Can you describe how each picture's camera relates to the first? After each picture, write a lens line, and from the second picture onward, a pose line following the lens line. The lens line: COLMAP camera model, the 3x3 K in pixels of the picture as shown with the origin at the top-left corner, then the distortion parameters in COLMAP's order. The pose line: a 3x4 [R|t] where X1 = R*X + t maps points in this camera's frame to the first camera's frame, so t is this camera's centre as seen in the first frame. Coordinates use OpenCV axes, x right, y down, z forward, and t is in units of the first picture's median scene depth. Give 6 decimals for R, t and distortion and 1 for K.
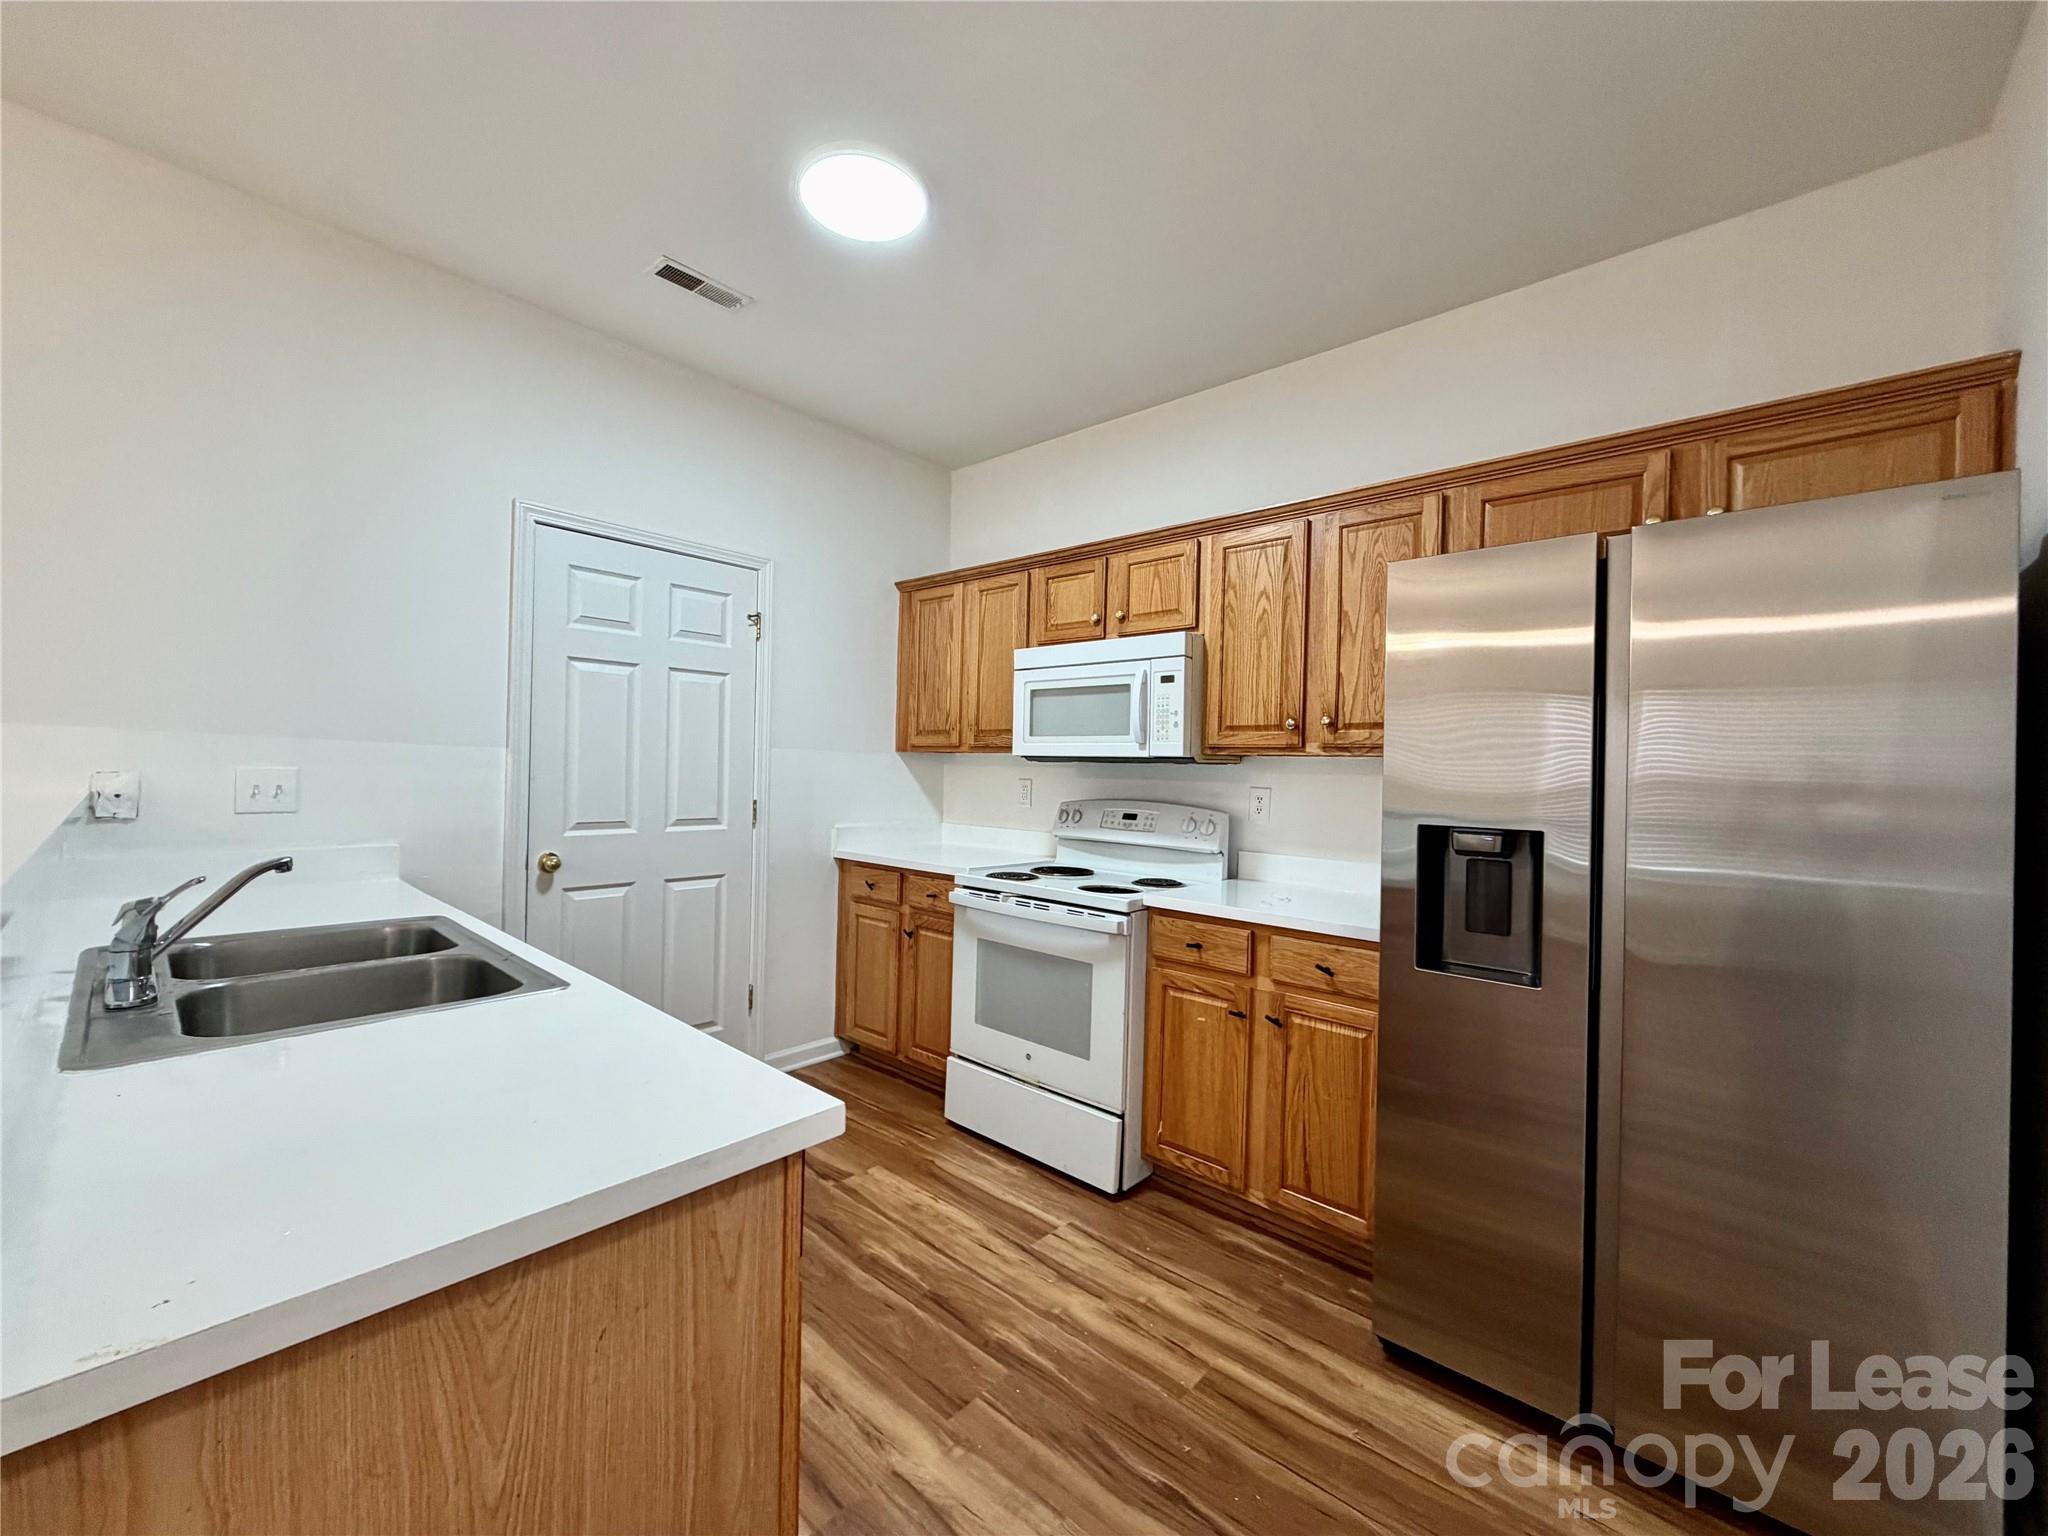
lens RADIAL K [[819.0, 0, 1020.5], [0, 819.0, 769.0], [0, 0, 1]] dist [0.007579, -0.000849]
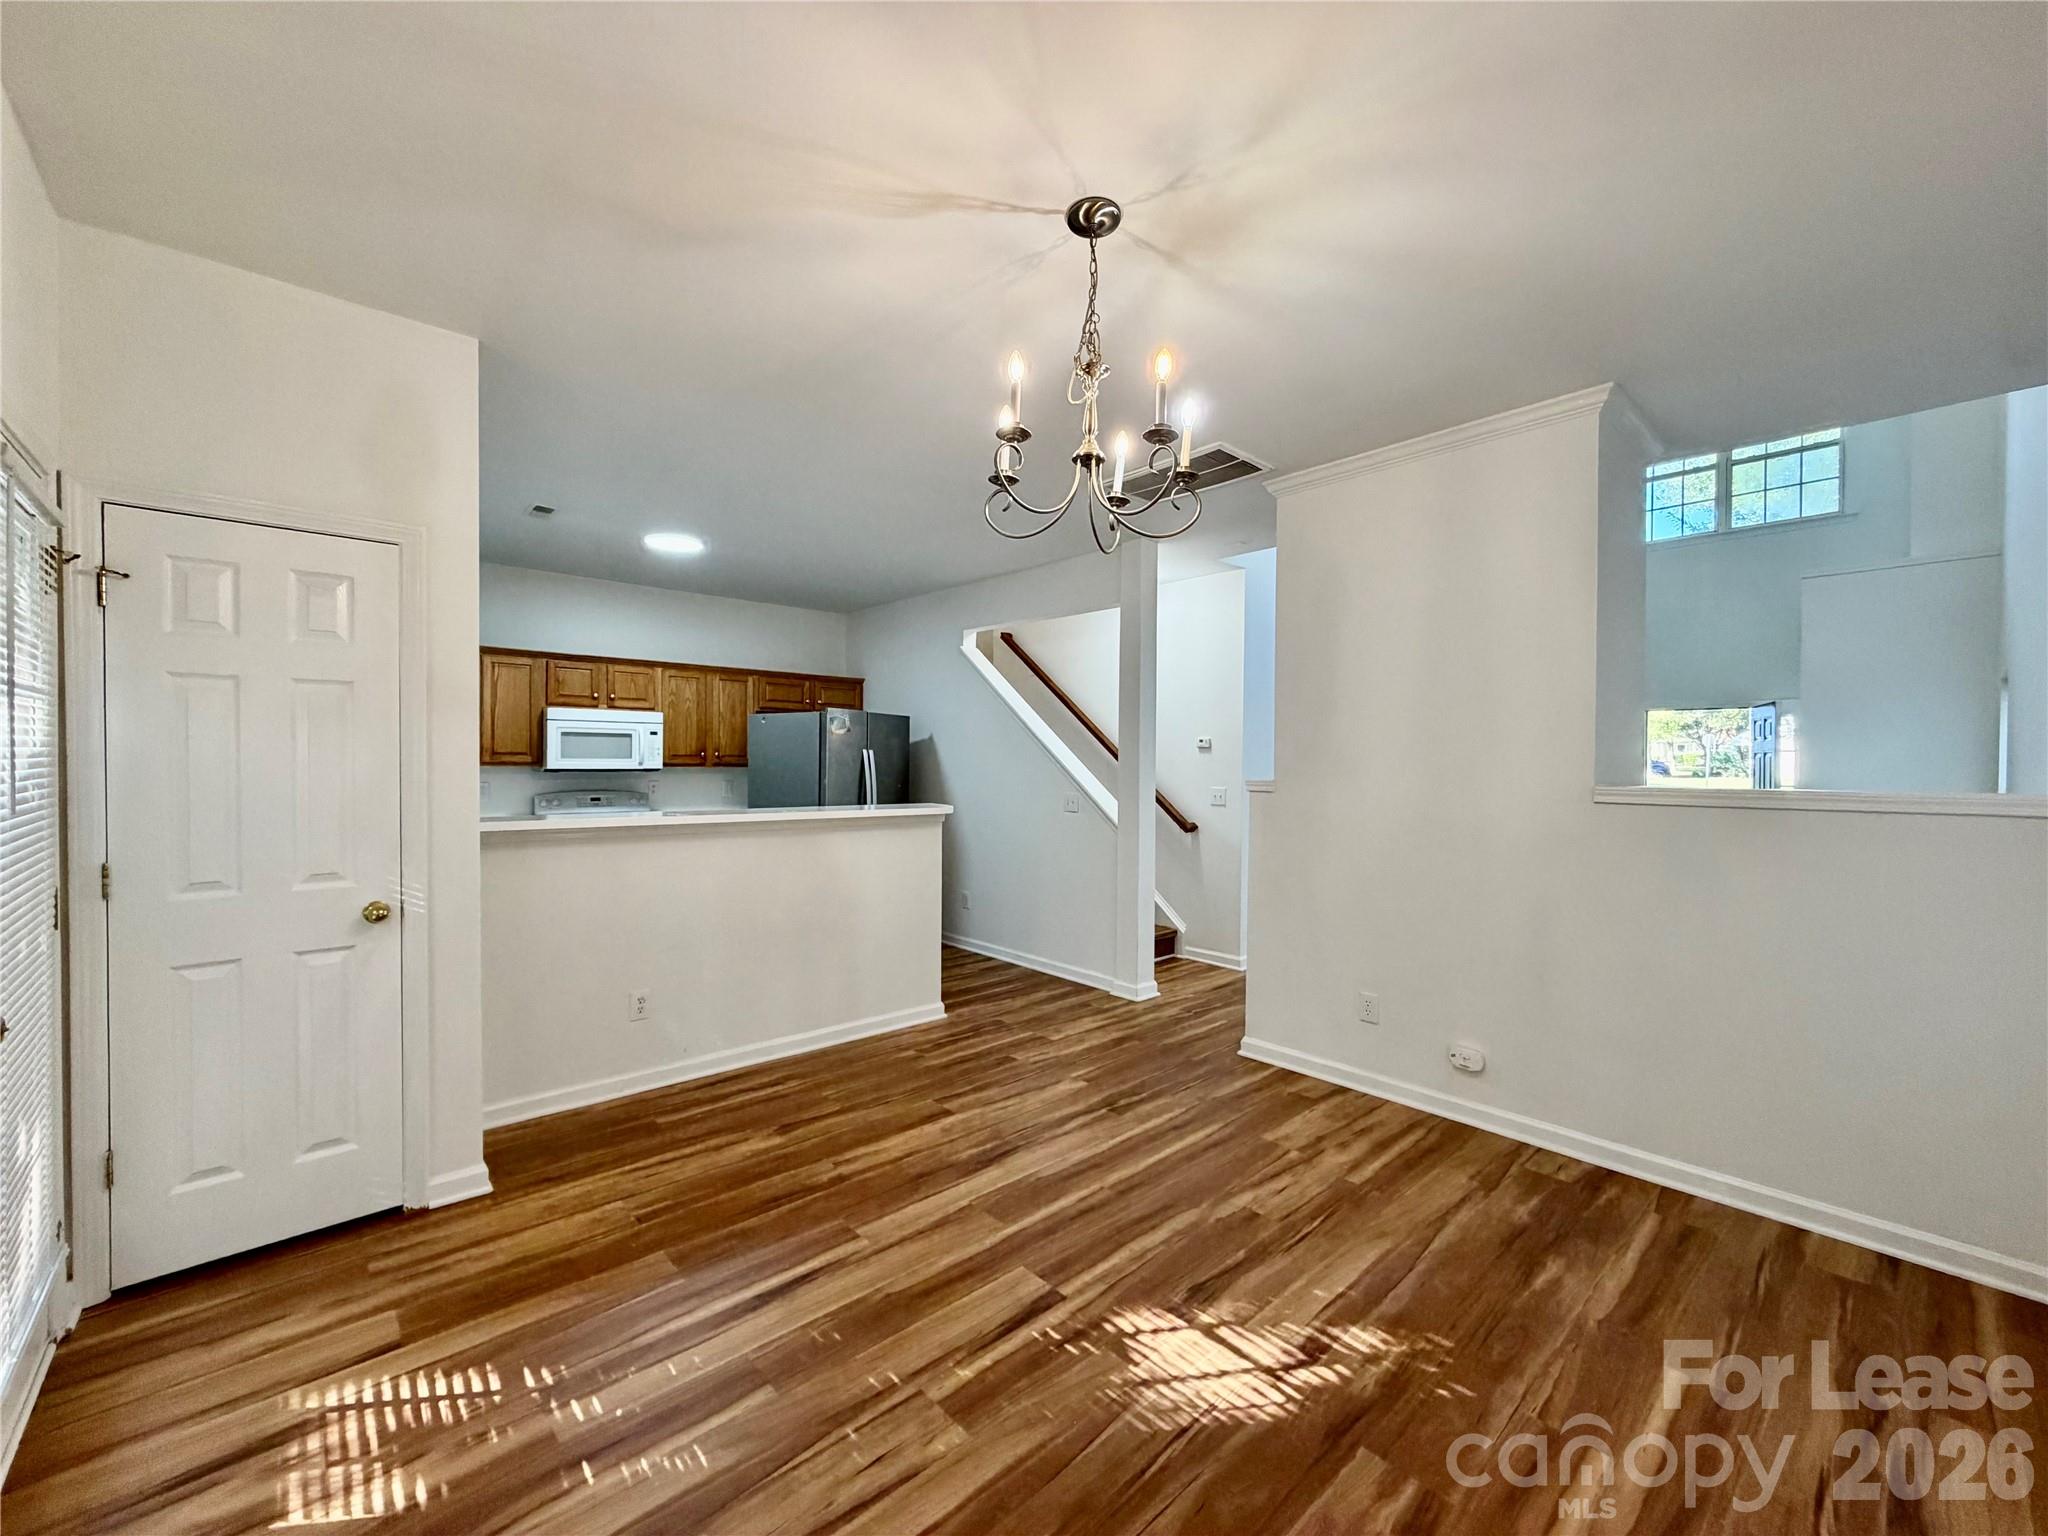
lens RADIAL K [[819.0, 0, 1035.7], [0, 819.0, 766.1], [0, 0, 1]] dist [0.007579, -0.000849]
pose [[0.079428, -0.027443, 0.996463, -2.277505], [-0.005963, 0.999590, 0.028005, -0.105683], [-0.996823, -0.008166, 0.079232, -0.227759]]
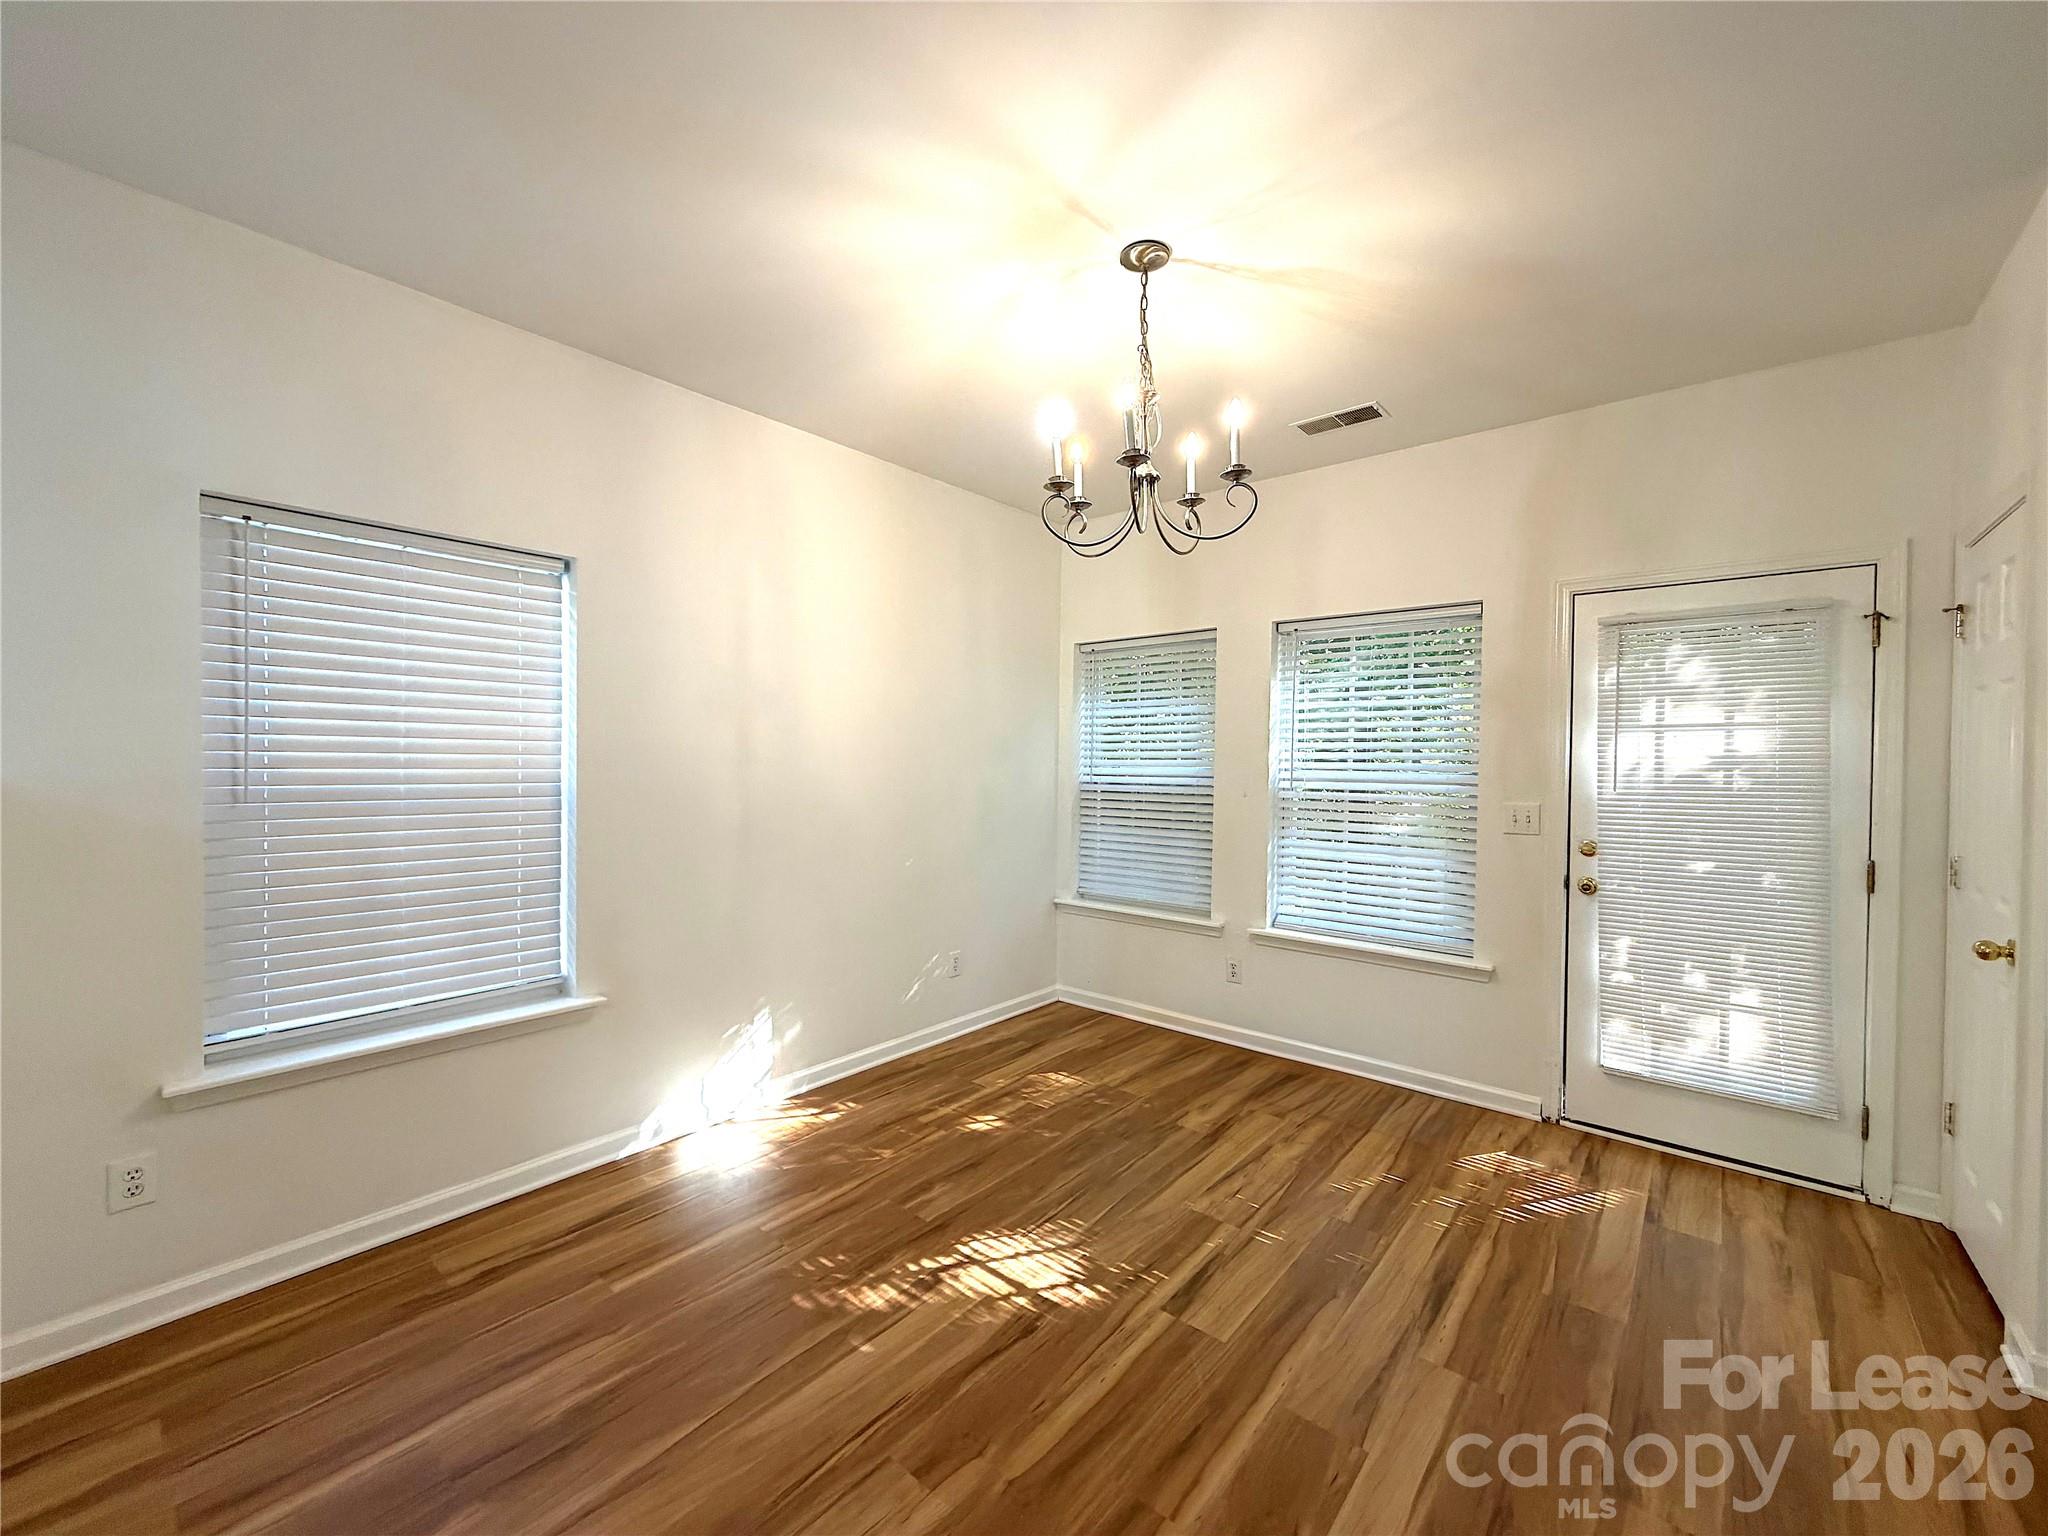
lens RADIAL K [[819.0, 0, 1015.0], [0, 819.0, 767.2], [0, 0, 1]] dist [0.007579, -0.000849]
pose [[0.029449, -0.016829, -0.999425, -0.413878], [-0.009143, 0.999812, -0.017105, -0.057707], [0.999524, 0.009641, 0.029289, -0.390611]]
